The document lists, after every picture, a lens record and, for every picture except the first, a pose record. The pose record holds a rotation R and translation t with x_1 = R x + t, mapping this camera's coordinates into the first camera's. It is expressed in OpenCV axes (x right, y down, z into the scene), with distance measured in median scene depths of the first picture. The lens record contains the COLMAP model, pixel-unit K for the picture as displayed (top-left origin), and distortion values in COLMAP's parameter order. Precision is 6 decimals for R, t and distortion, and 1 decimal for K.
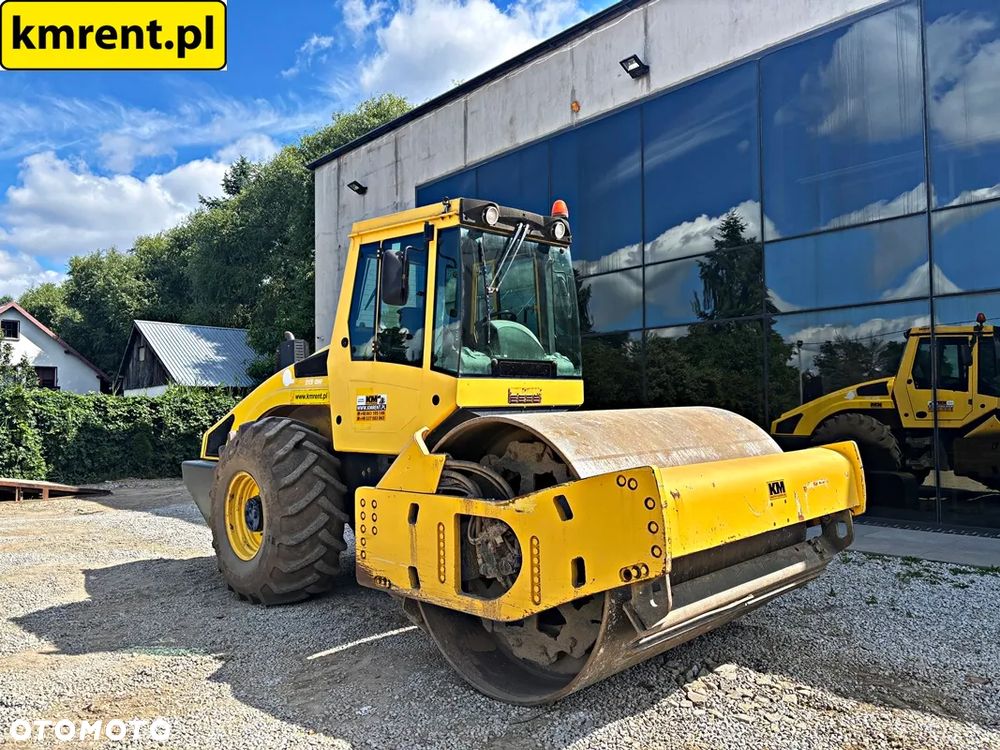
lens RADIAL K [[755.5, 0, 496.1], [0, 755.5, 376.9], [0, 0, 1]] dist [0.047658, -0.053287]
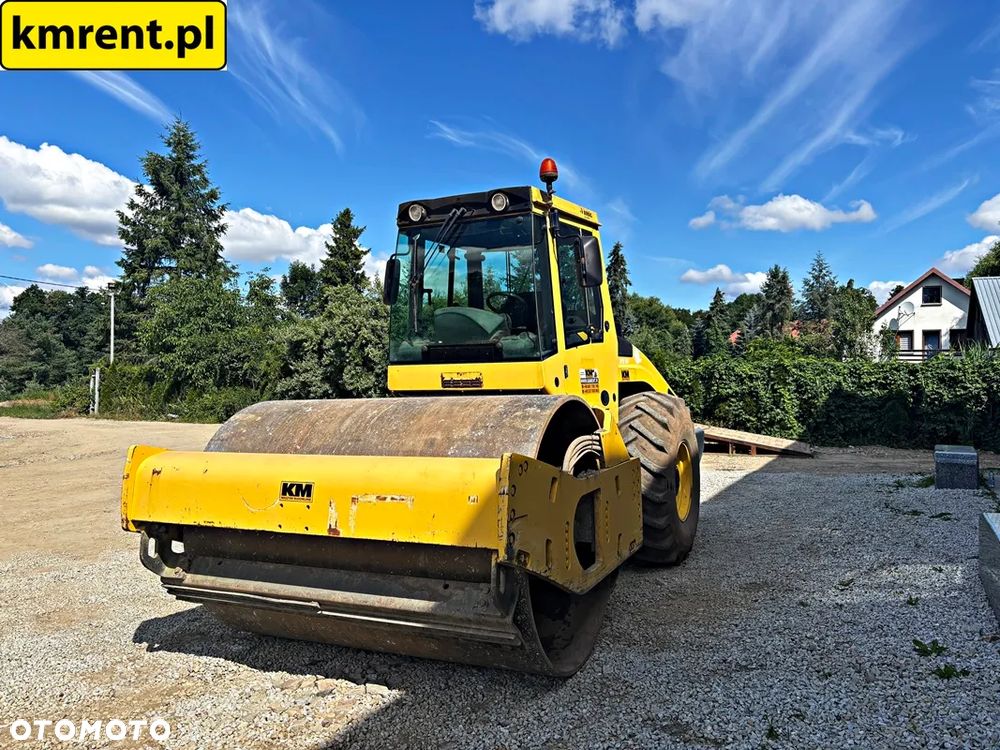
lens RADIAL K [[755.5, 0, 495.8], [0, 755.5, 372.2], [0, 0, 1]] dist [0.047658, -0.053287]
pose [[0.346778, -0.000913, -0.937947, 0.928991], [0.044149, 0.998907, 0.015351, 0.001028], [0.936908, -0.046733, 0.346439, 0.651036]]
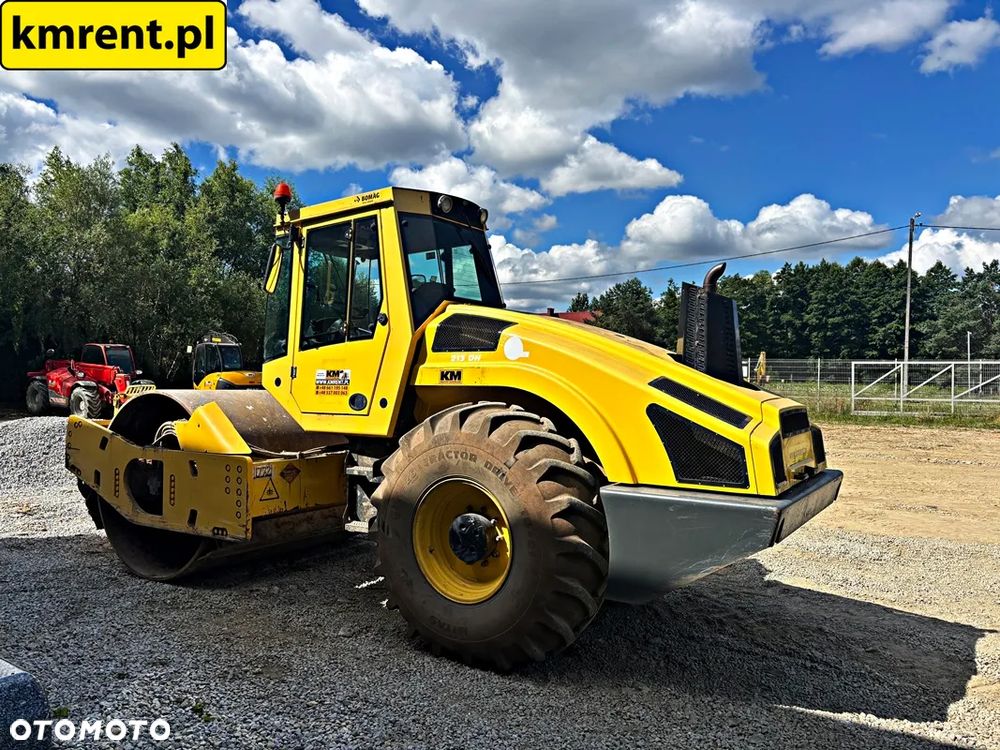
lens RADIAL K [[755.5, 0, 499.0], [0, 755.5, 385.2], [0, 0, 1]] dist [0.047658, -0.053287]
pose [[-0.970847, 0.009273, -0.239521, 0.048569], [0.015352, 0.999605, -0.023524, 0.063892], [0.239208, -0.026515, -0.970606, 2.116524]]
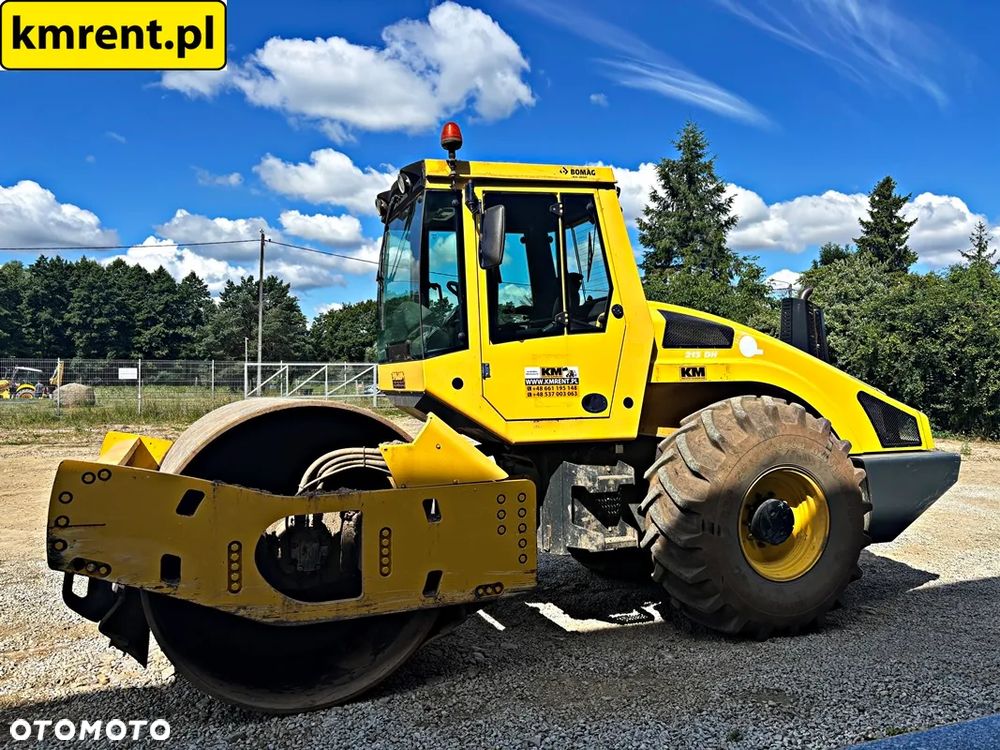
lens RADIAL K [[755.5, 0, 494.5], [0, 755.5, 377.8], [0, 0, 1]] dist [0.047658, -0.053287]
pose [[-0.376618, 0.016927, -0.926214, 0.804798], [0.051306, 0.998680, -0.002611, 0.028319], [0.924947, -0.048503, -0.376989, 1.369543]]
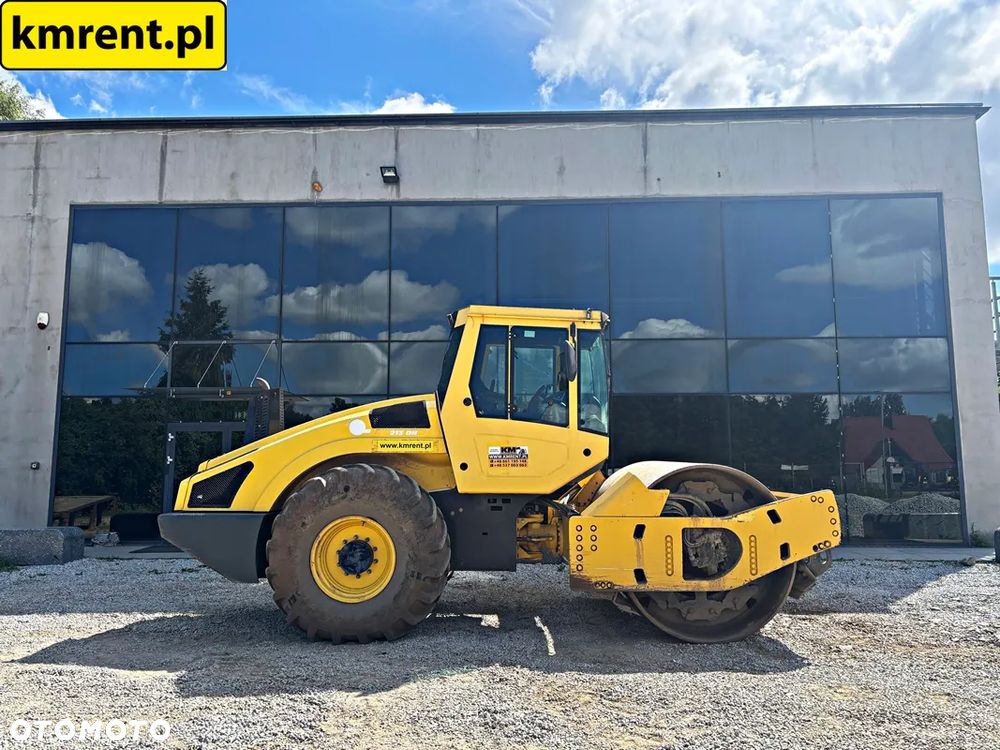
lens RADIAL K [[756.4, 0, 499.7], [0, 756.4, 372.2], [0, 0, 1]] dist [0.041875, -0.031329]
pose [[0.694183, 0.100954, 0.712684, -1.045356], [-0.039544, 0.993969, -0.102281, 0.029035], [-0.718712, 0.042819, 0.693988, 0.133825]]
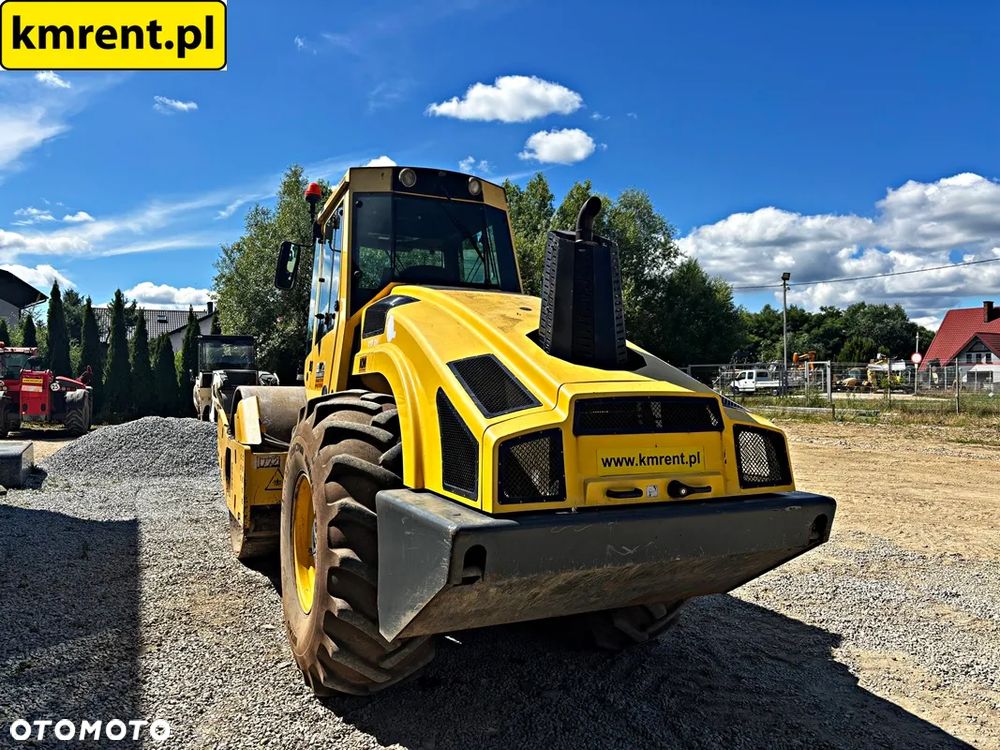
lens RADIAL K [[755.5, 0, 508.5], [0, 755.5, 383.6], [0, 0, 1]] dist [0.047658, -0.053287]
pose [[-0.954010, 0.016557, 0.299316, -0.495709], [0.002480, 0.998875, -0.047347, 0.091431], [-0.299763, -0.044427, -0.952979, 1.967787]]
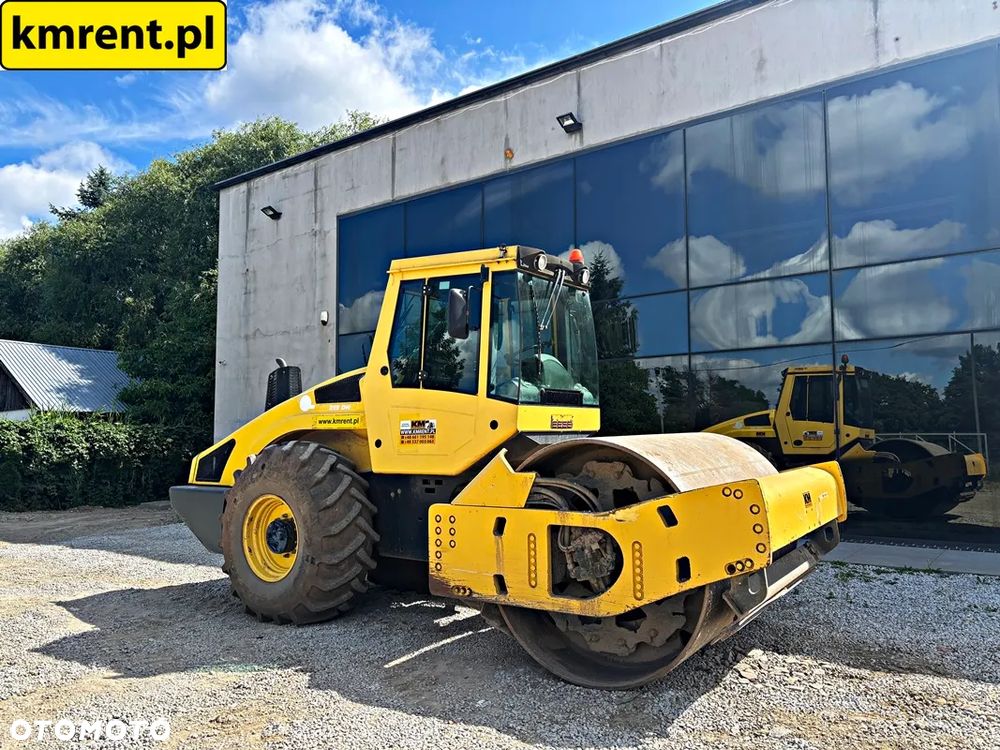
lens RADIAL K [[755.5, 0, 501.3], [0, 755.5, 378.4], [0, 0, 1]] dist [0.047658, -0.053287]
pose [[0.979263, 0.019621, 0.201639, -0.258651], [-0.012190, 0.999202, -0.038026, 0.003957], [-0.202224, 0.034780, 0.978722, -0.074981]]
